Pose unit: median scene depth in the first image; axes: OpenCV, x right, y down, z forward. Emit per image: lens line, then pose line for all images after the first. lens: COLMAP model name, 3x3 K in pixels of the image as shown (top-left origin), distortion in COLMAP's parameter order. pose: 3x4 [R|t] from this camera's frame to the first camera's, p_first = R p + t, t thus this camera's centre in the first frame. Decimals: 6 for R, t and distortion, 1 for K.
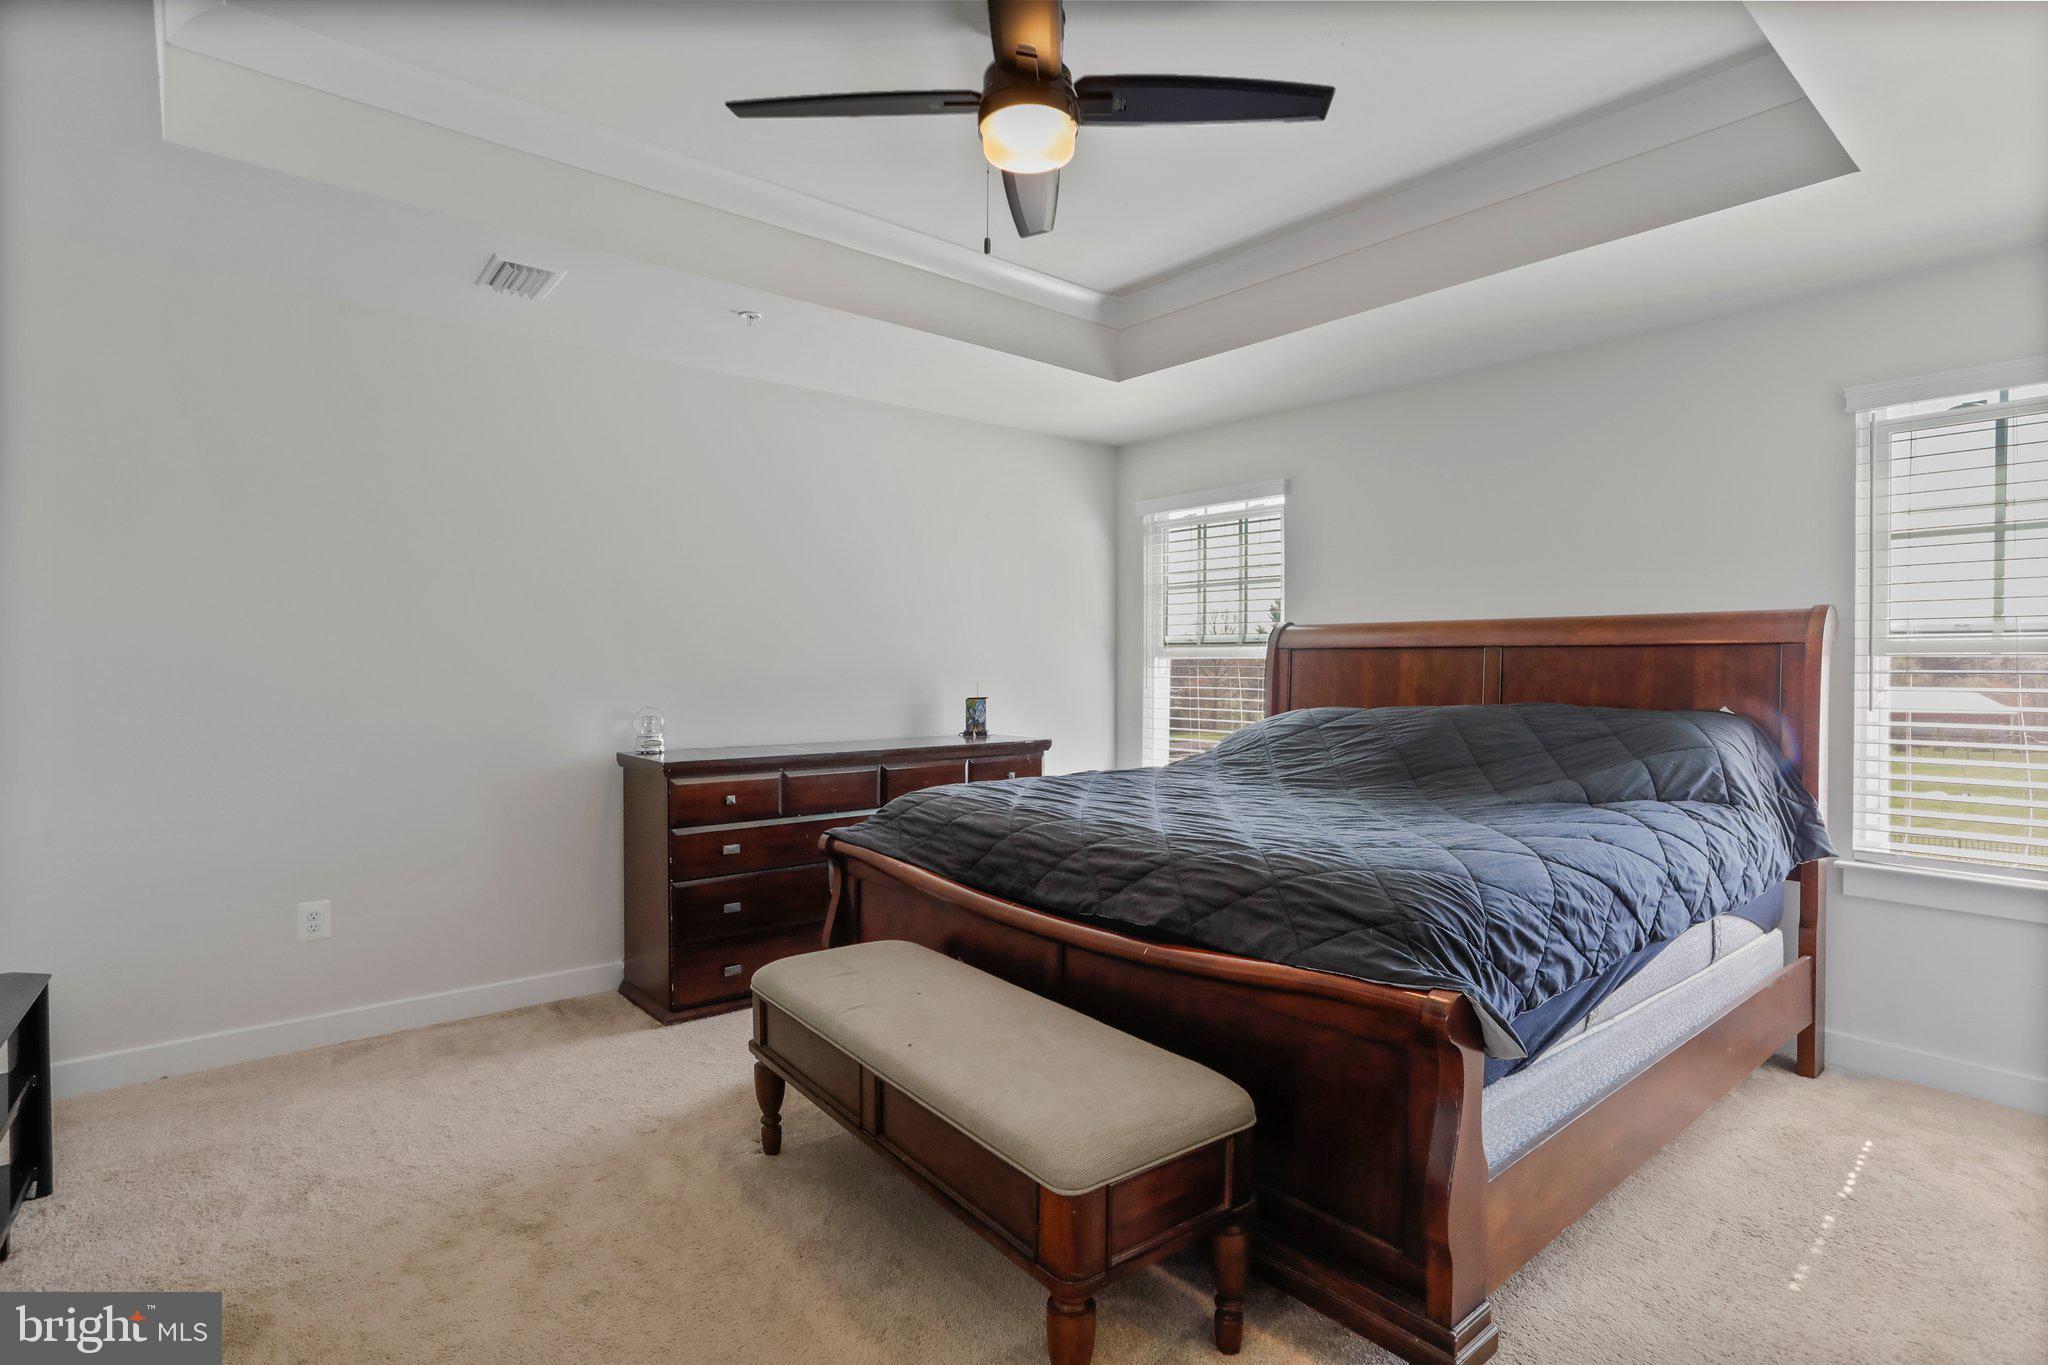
lens RADIAL K [[964.1, 0, 1024.0], [0, 964.1, 682.5], [0, 0, 1]] dist [0.001572, 0.000126]
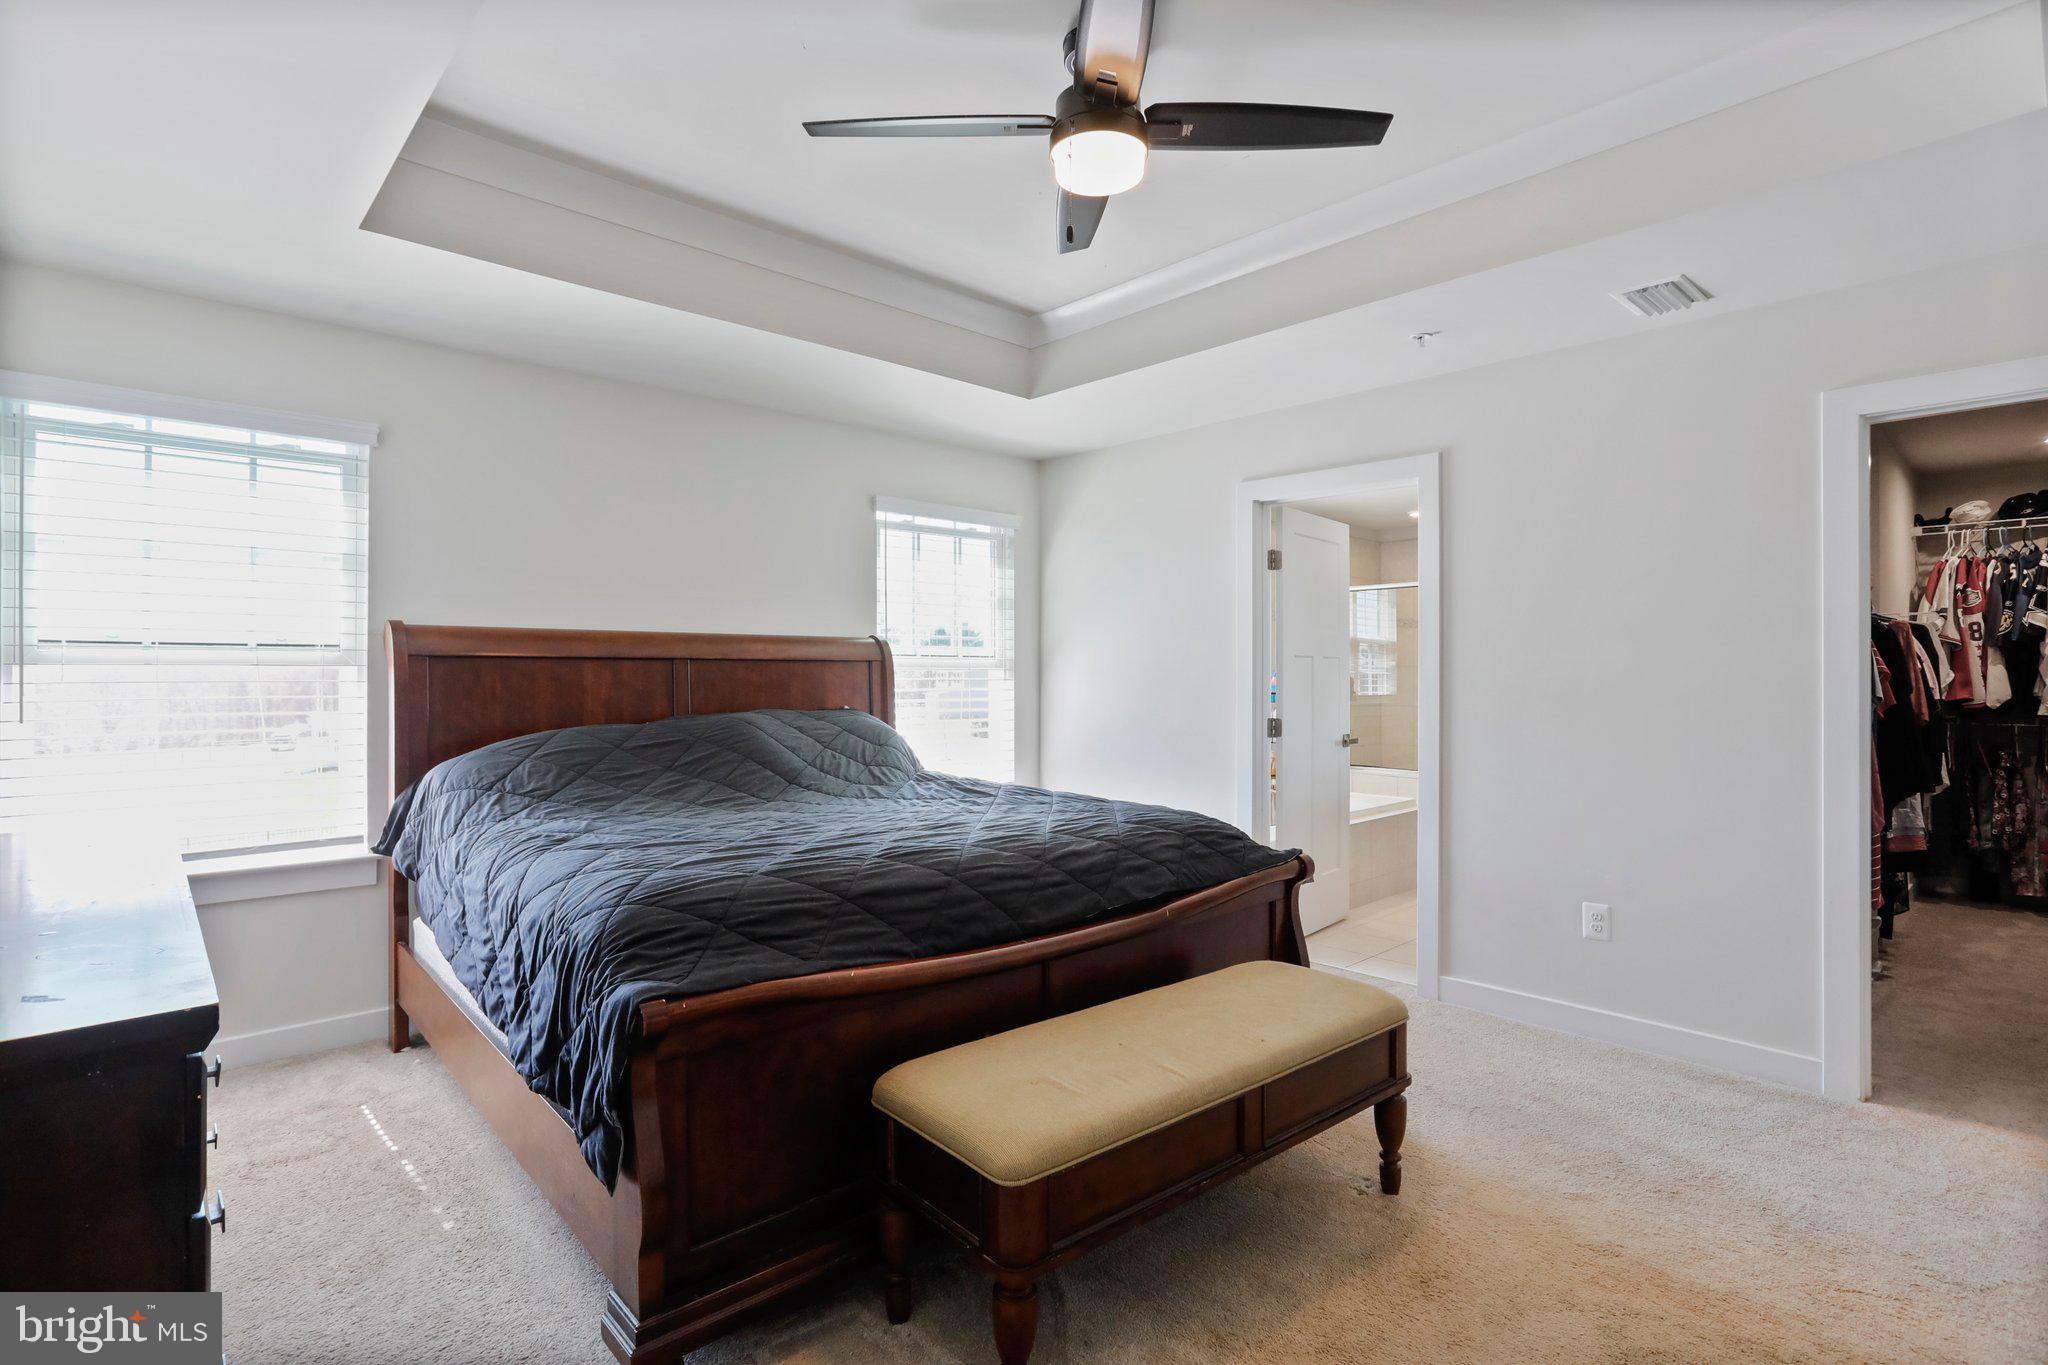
lens RADIAL K [[1042.2, 0, 1024.0], [0, 1042.2, 682.5], [0, 0, 1]] dist [-0.002099, 0.000235]
pose [[-0.030998, -0.002468, 0.999516, -1.006589], [0.026103, 0.999654, 0.003277, -0.015993], [-0.999179, 0.026192, -0.030923, 1.045505]]
